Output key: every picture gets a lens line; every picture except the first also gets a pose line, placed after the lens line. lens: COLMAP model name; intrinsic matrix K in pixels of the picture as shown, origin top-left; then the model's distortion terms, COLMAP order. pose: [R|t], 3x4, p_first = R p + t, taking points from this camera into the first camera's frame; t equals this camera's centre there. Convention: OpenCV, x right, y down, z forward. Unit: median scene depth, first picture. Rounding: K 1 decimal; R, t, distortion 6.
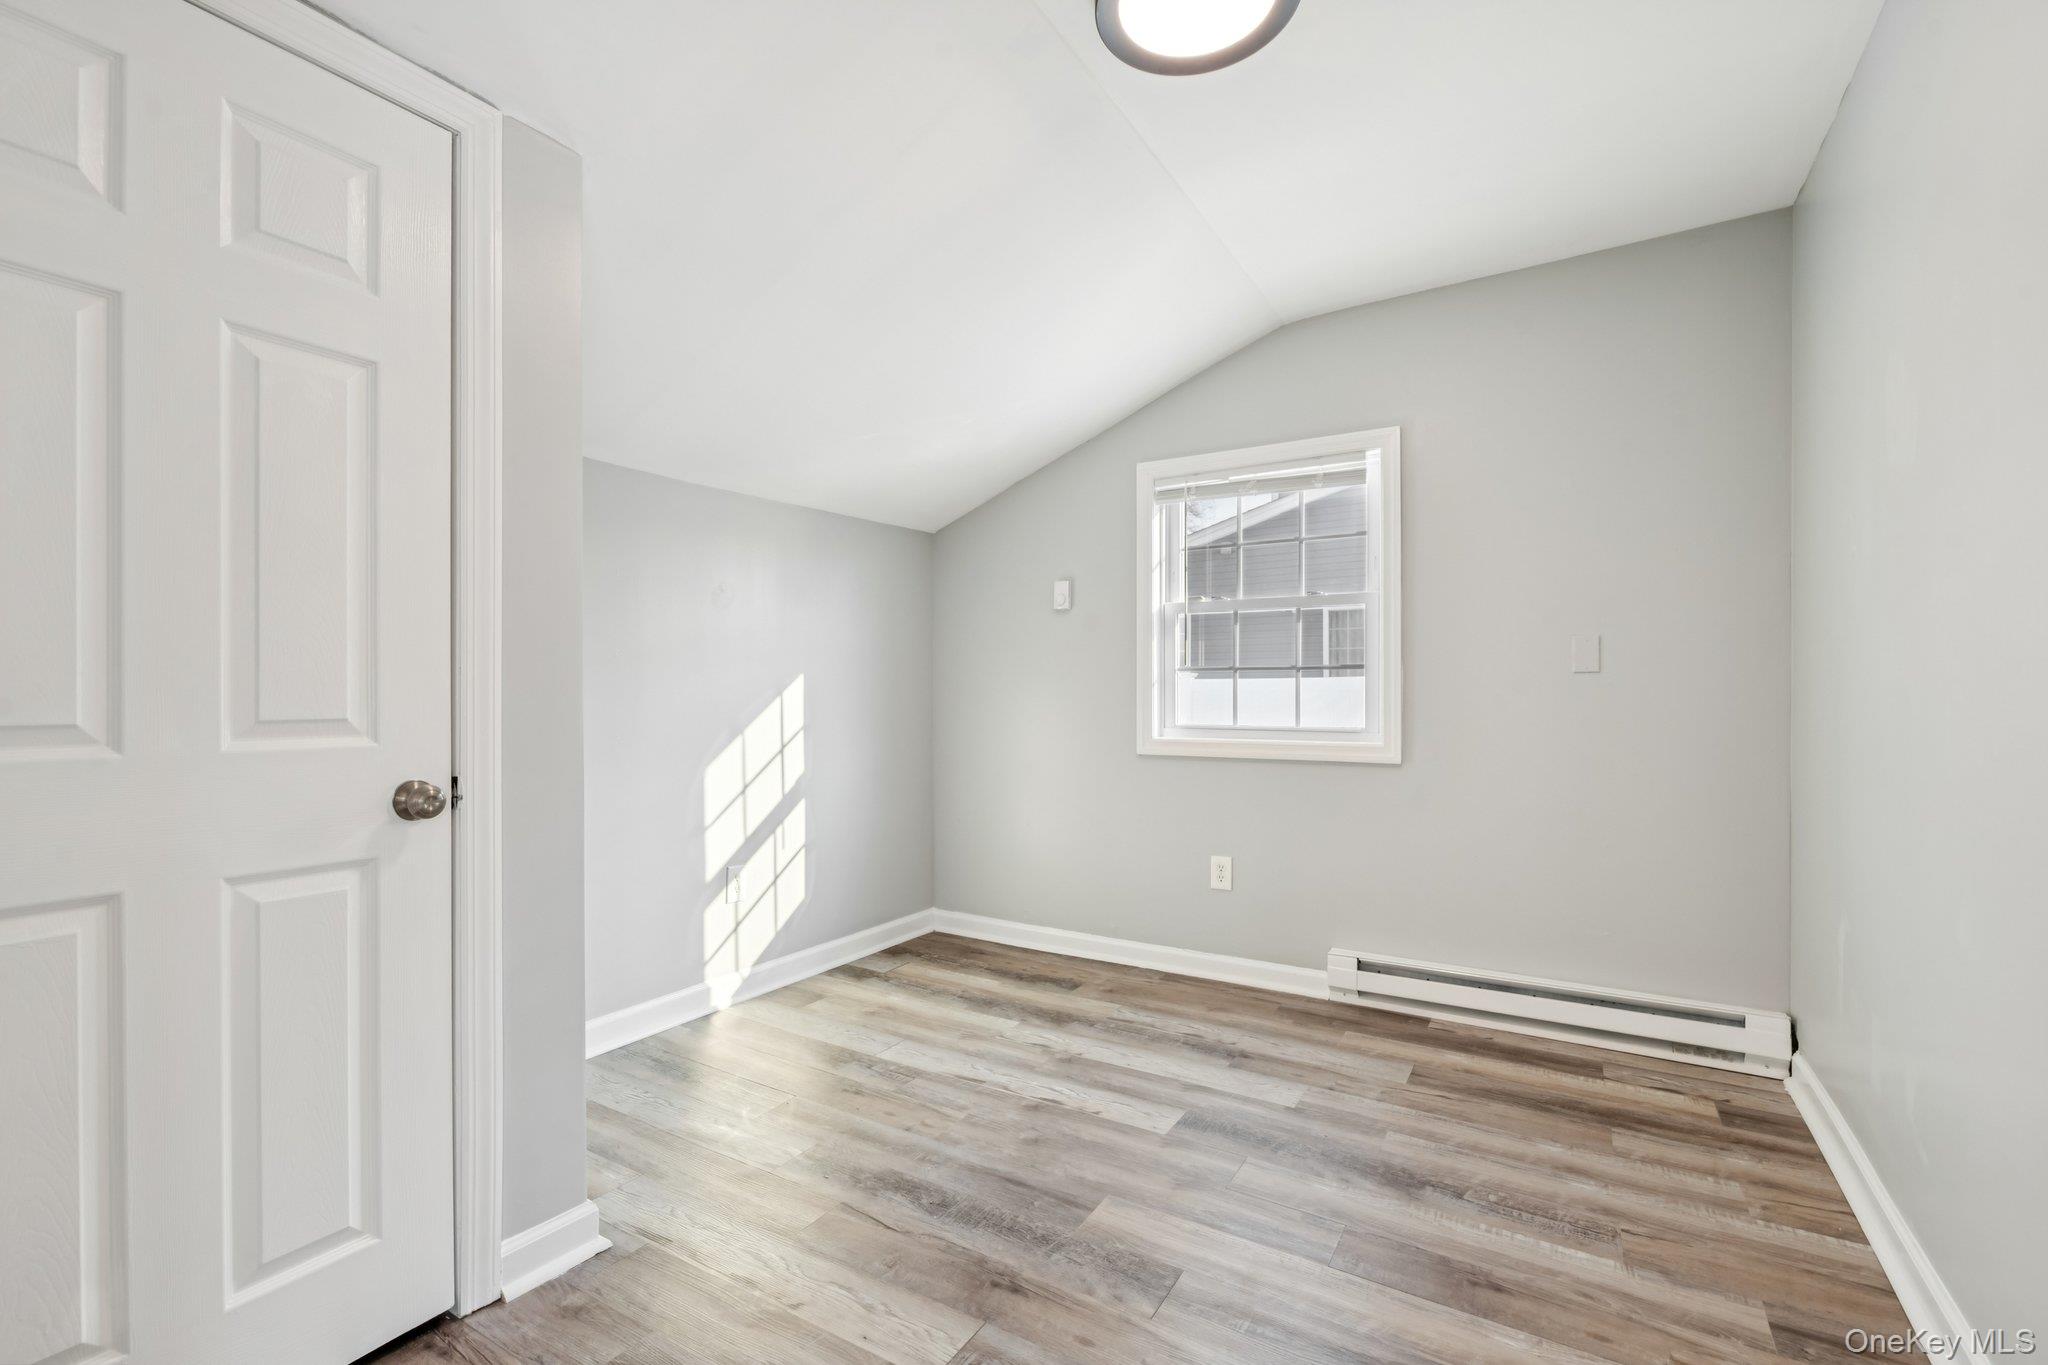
lens RADIAL K [[898.2, 0, 1024.0], [0, 898.2, 682.5], [0, 0, 1]] dist [-0.002285, -0.000277]
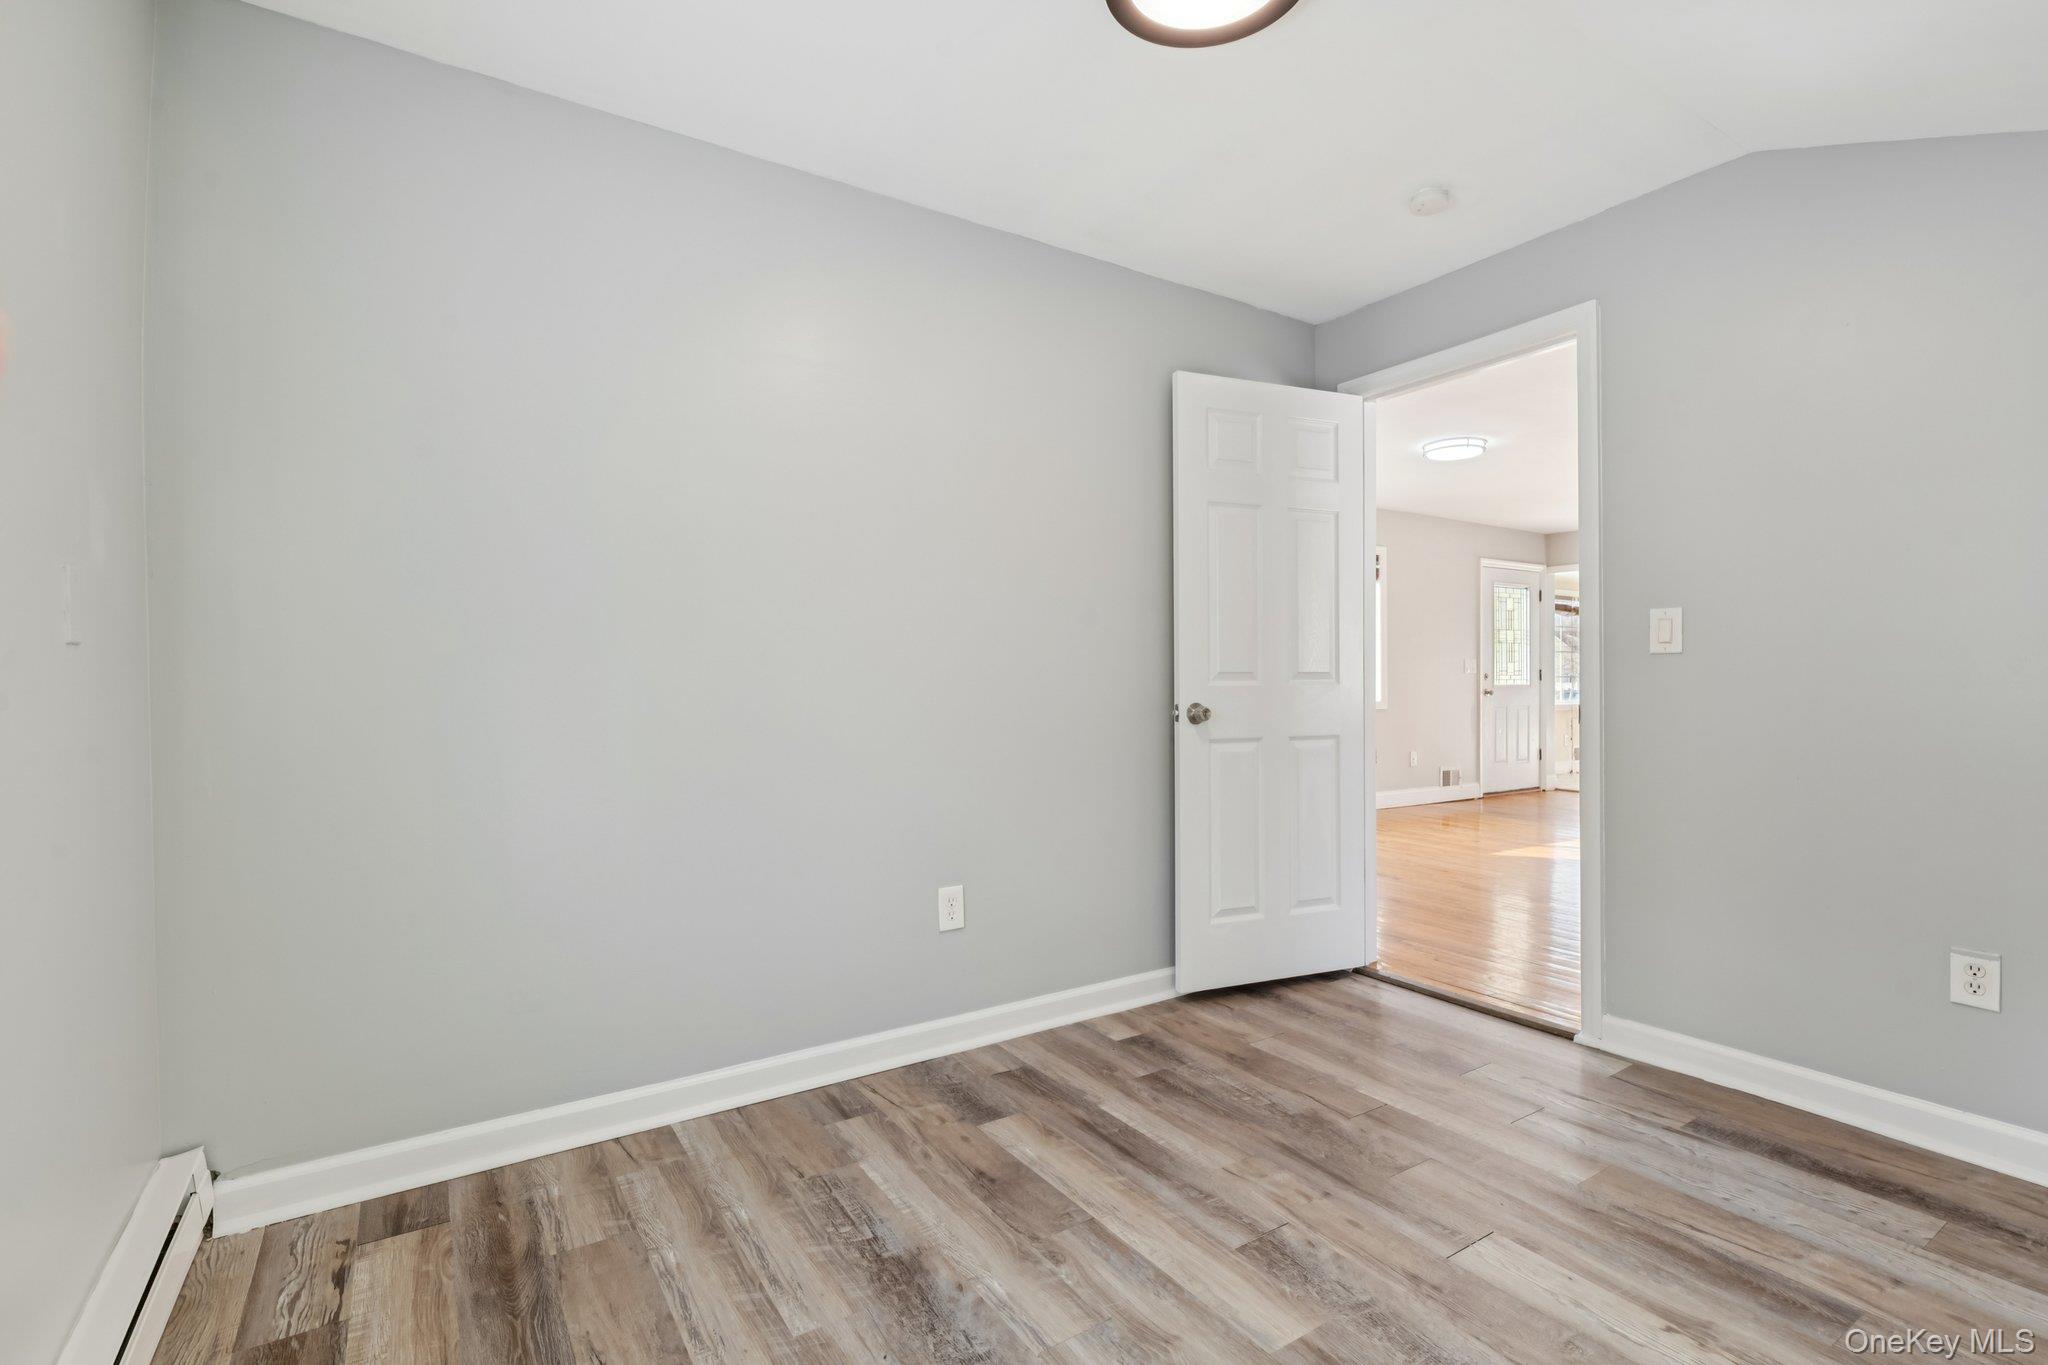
lens RADIAL K [[898.2, 0, 1024.0], [0, 898.2, 682.5], [0, 0, 1]] dist [-0.002285, -0.000277]
pose [[-0.895137, 0.005408, 0.445759, -0.060689], [0.002994, 0.999977, -0.006120, 0.017936], [-0.445782, -0.004143, -0.895132, 1.847035]]
